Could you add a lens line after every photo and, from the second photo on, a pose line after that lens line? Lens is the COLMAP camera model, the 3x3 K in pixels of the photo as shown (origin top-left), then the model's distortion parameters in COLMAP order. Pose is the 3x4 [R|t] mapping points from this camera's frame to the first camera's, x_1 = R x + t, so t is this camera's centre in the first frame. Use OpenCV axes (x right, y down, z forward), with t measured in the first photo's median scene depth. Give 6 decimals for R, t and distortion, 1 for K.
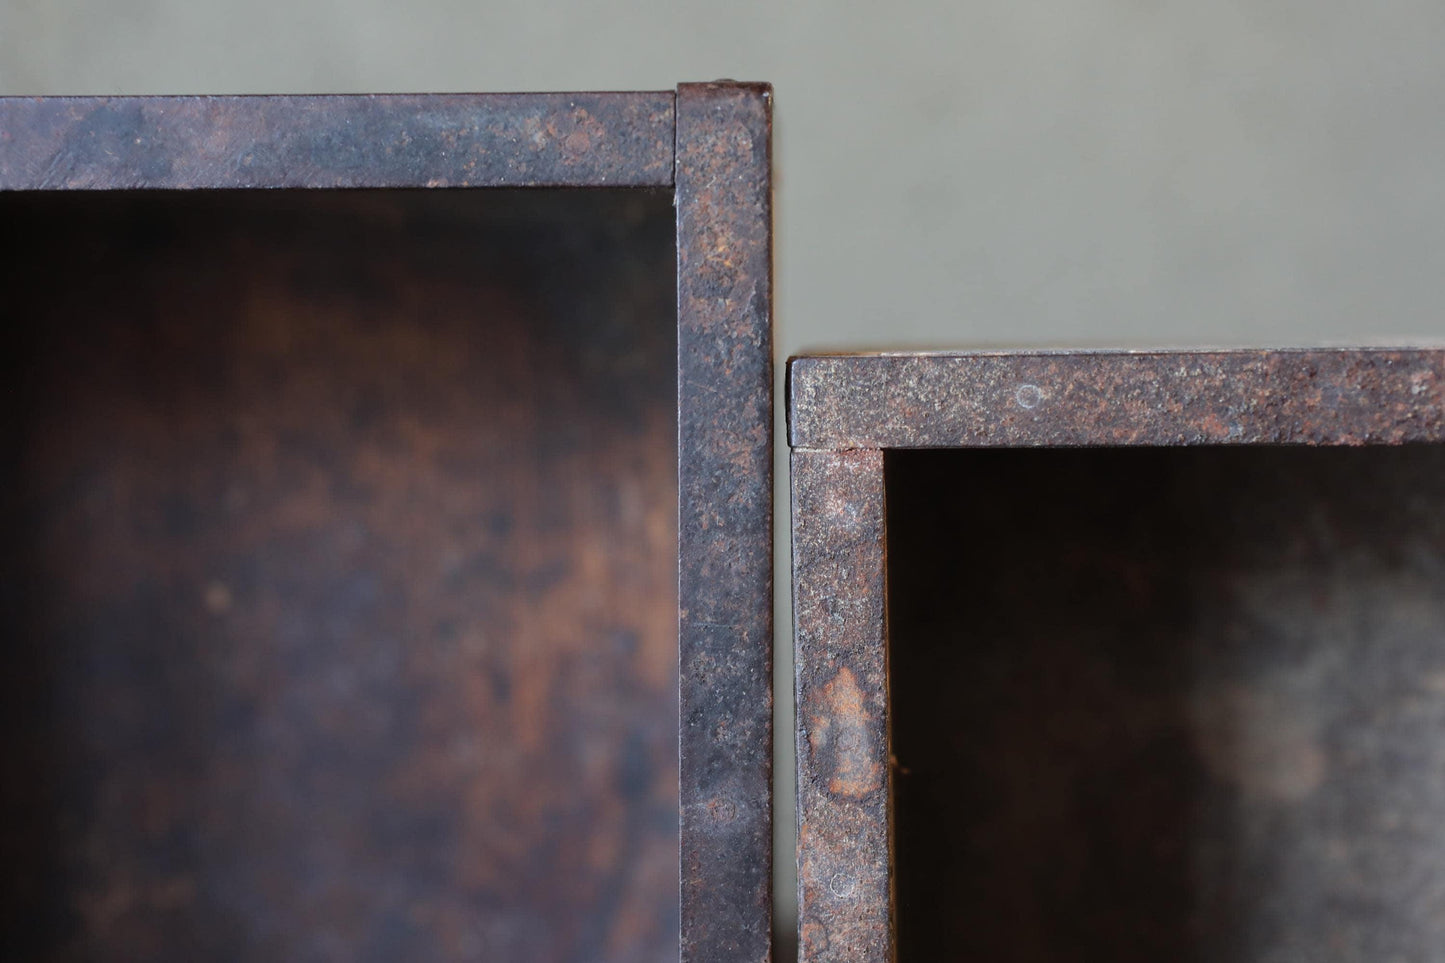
lens RADIAL K [[2290.2, 0, 719.4], [0, 2290.2, 475.0], [0, 0, 1]] dist [0.004220, 0.000000]
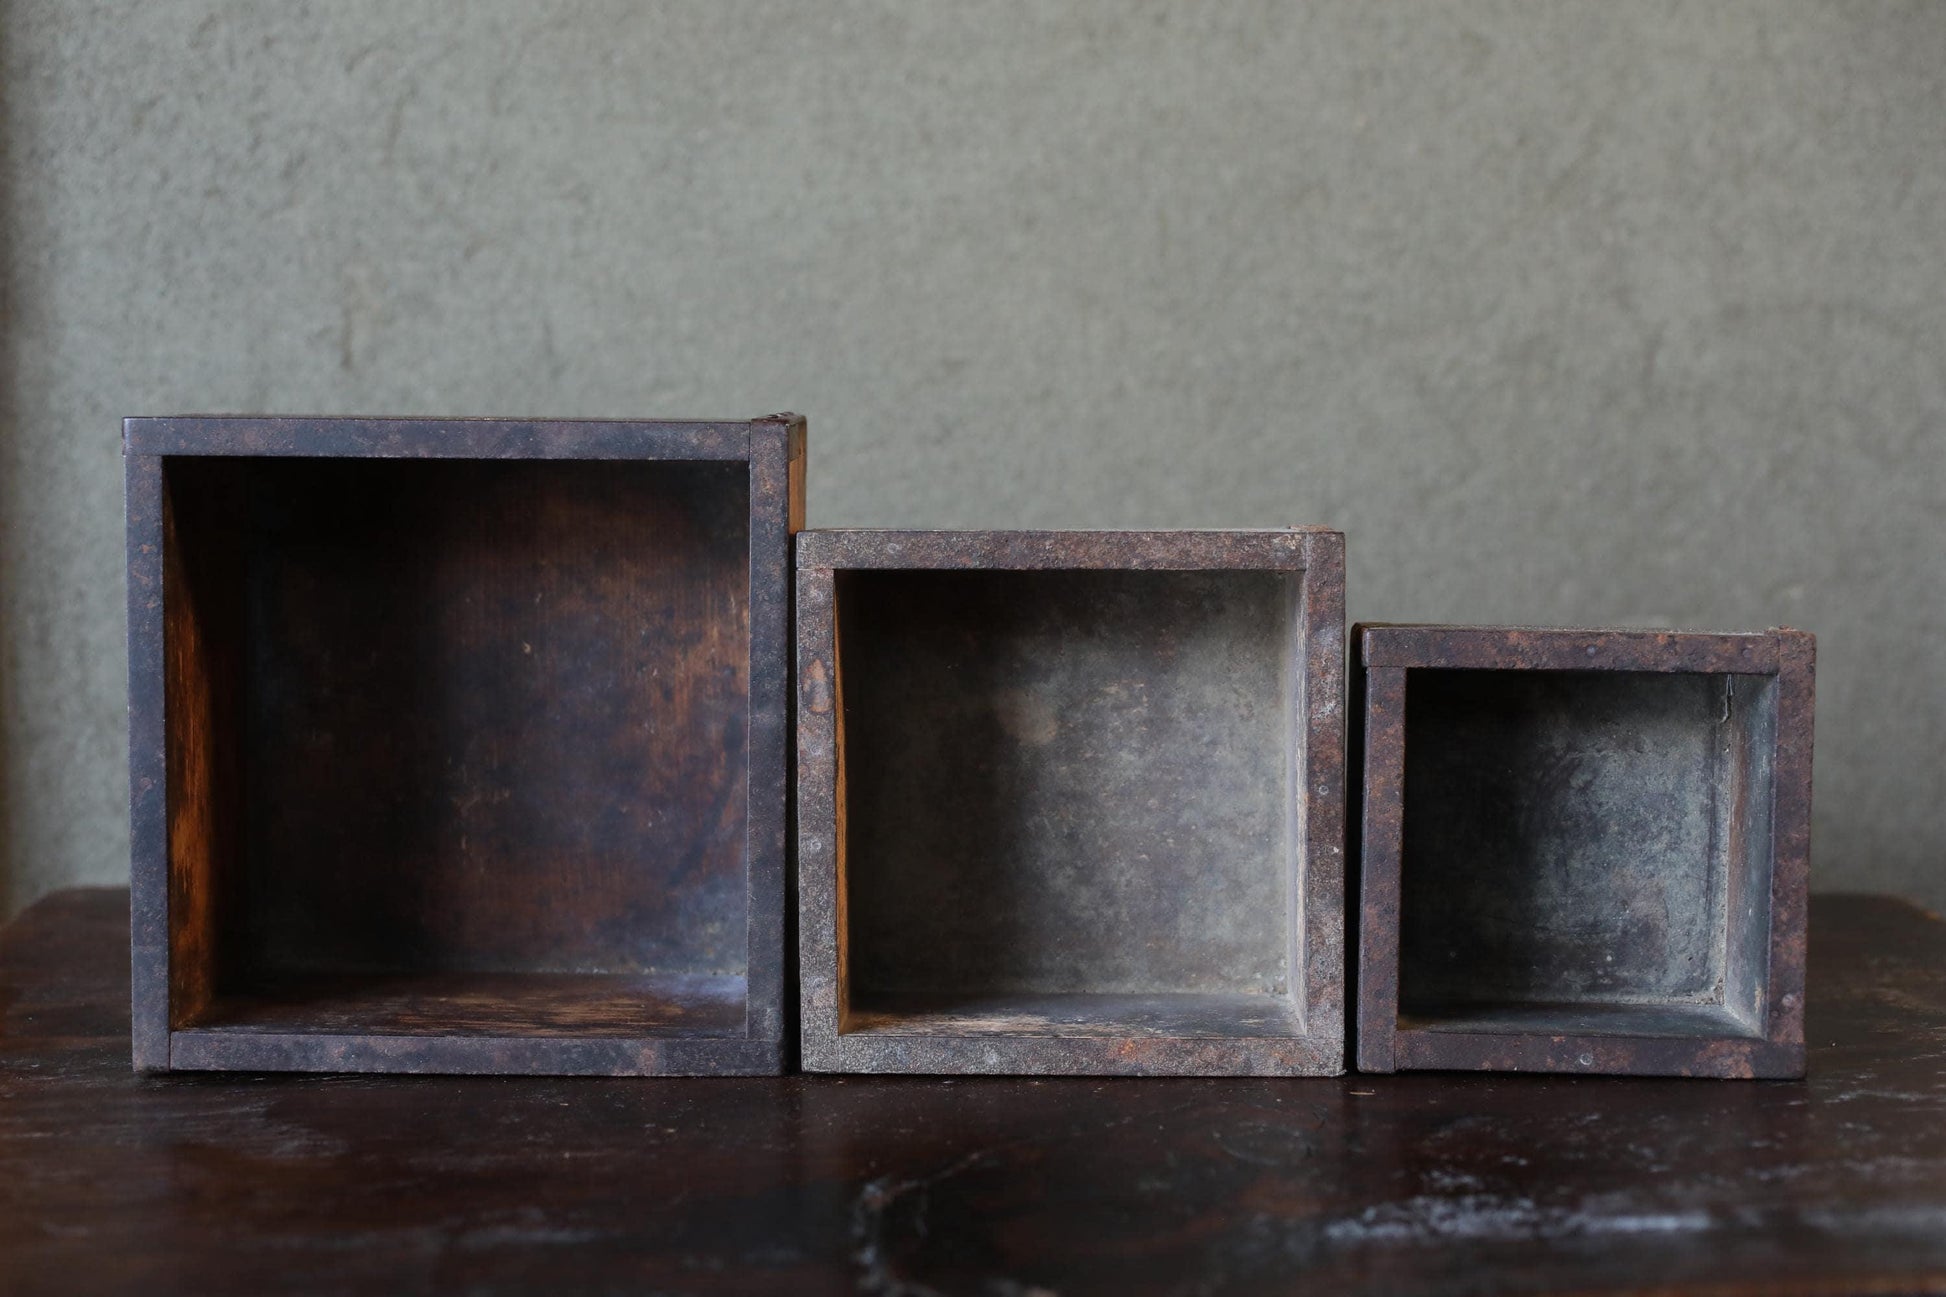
lens RADIAL K [[3084.3, 0, 977.3], [0, 3084.3, 635.4], [0, 0, 1]] dist [0.004220, 0.000000]
pose [[0.999475, 0.013168, 0.029602, 0.104497], [-0.012412, 0.999596, -0.025565, 0.115622], [-0.029926, 0.025185, 0.999235, -1.870782]]
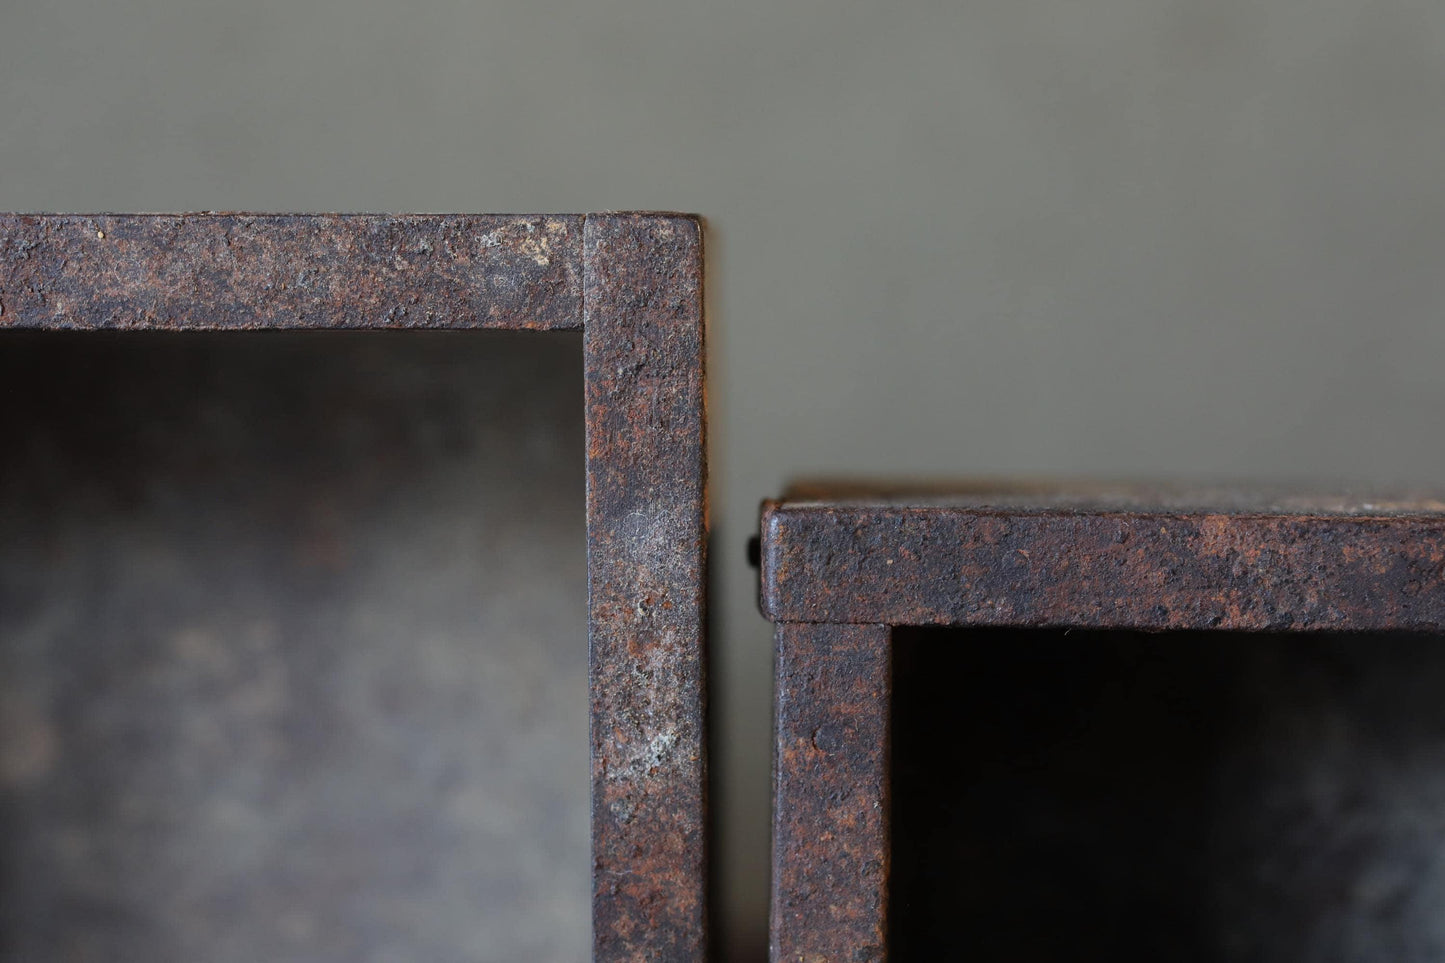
lens RADIAL K [[2290.2, 0, 736.2], [0, 2290.2, 477.2], [0, 0, 1]] dist [0.004220, 0.000000]
pose [[0.999759, 0.010405, 0.019351, 0.501100], [-0.010230, 0.999906, -0.009101, 0.034158], [-0.019444, 0.008901, 0.999771, 0.150146]]
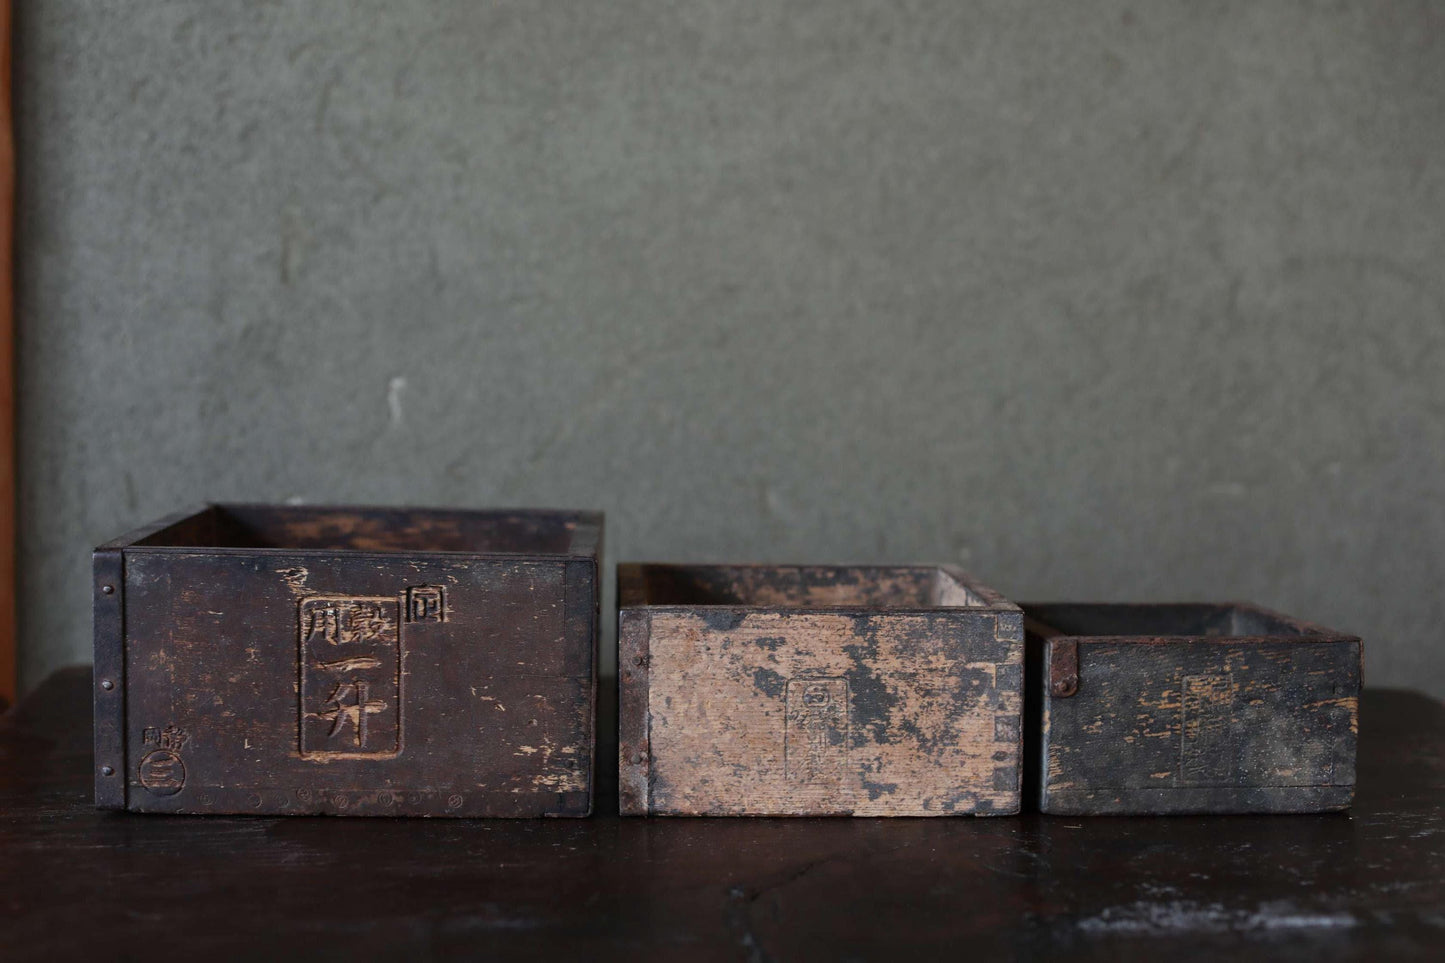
lens RADIAL K [[2290.2, 0, 727.0], [0, 2290.2, 479.0], [0, 0, 1]] dist [0.004220, 0.000000]
pose [[0.996883, 0.030868, 0.072611, 0.035898], [-0.028541, 0.999052, -0.032866, 0.120249], [-0.073556, 0.030691, 0.996819, -1.876047]]
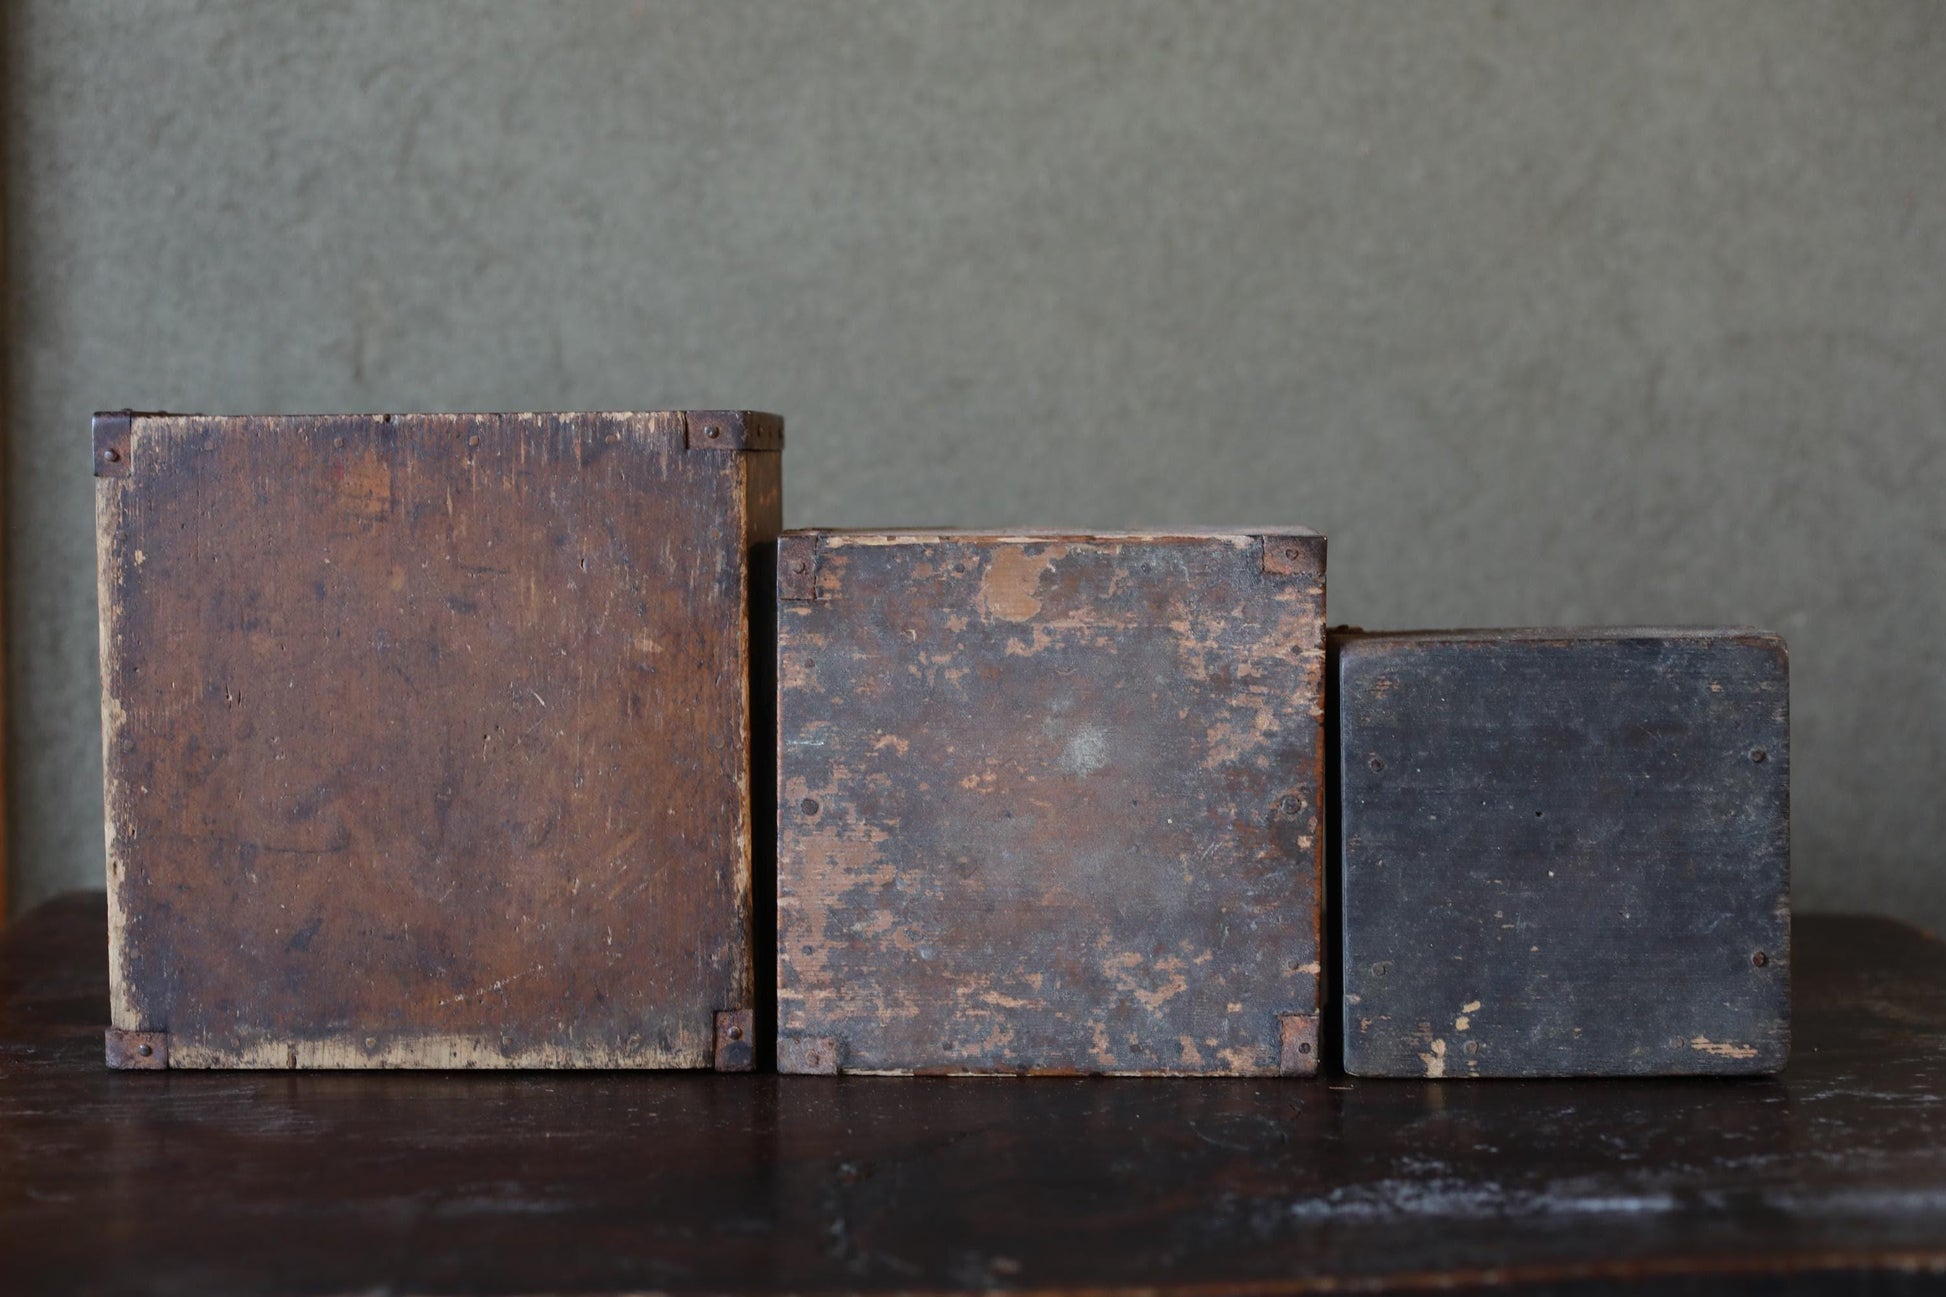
lens RADIAL K [[3084.3, 0, 975.6], [0, 3084.3, 643.3], [0, 0, 1]] dist [0.004220, 0.000000]
pose [[0.999636, 0.022189, 0.015352, 0.121419], [-0.021495, 0.998802, -0.043961, 0.136850], [-0.016309, 0.043615, 0.998915, -1.880638]]
